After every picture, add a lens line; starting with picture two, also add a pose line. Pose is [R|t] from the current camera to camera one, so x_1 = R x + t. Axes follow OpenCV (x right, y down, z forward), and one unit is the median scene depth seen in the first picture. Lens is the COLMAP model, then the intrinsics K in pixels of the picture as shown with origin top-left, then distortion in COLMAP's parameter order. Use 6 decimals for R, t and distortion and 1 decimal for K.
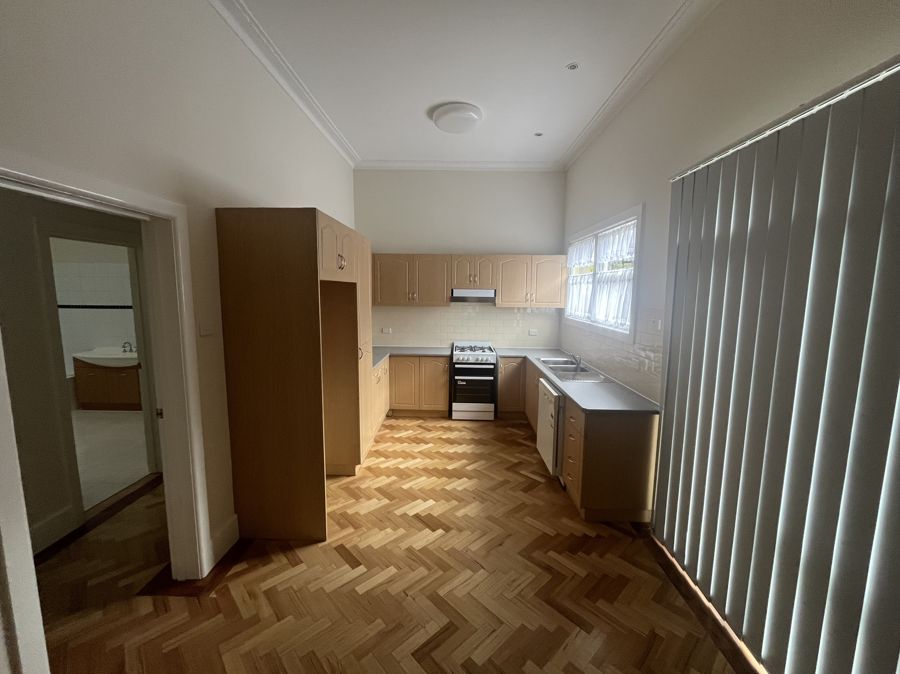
lens RADIAL K [[367.9, 0, 448.4], [0, 367.9, 333.5], [0, 0, 1]] dist [0.002663, 0.000358]
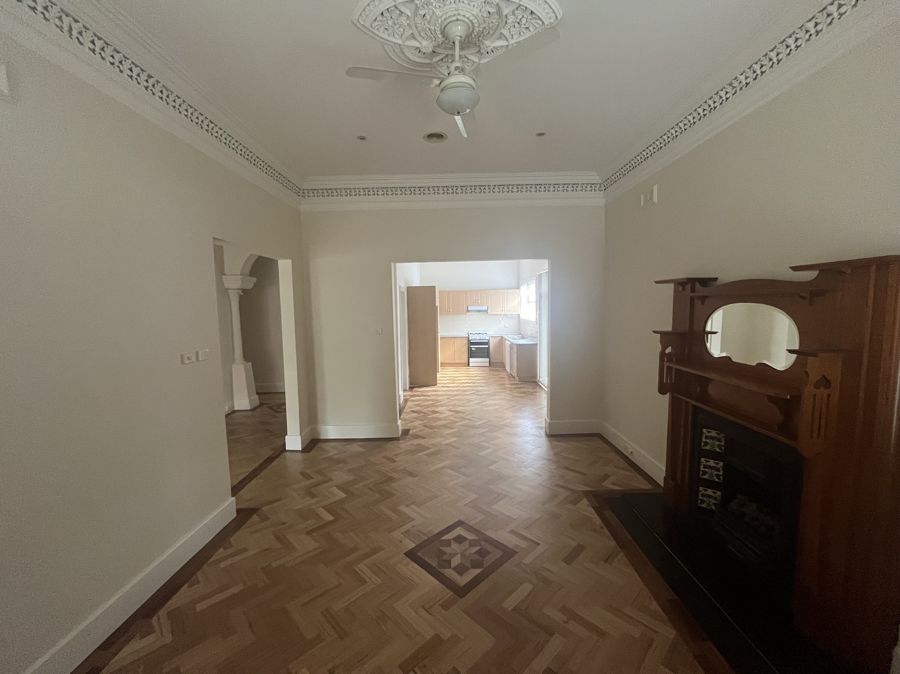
lens RADIAL K [[367.9, 0, 451.1], [0, 367.9, 336.2], [0, 0, 1]] dist [0.002663, 0.000358]
pose [[0.999488, -0.024718, 0.020321, -0.140079], [0.025329, 0.999217, -0.030391, 0.120022], [-0.019554, 0.030891, 0.999331, -1.184707]]
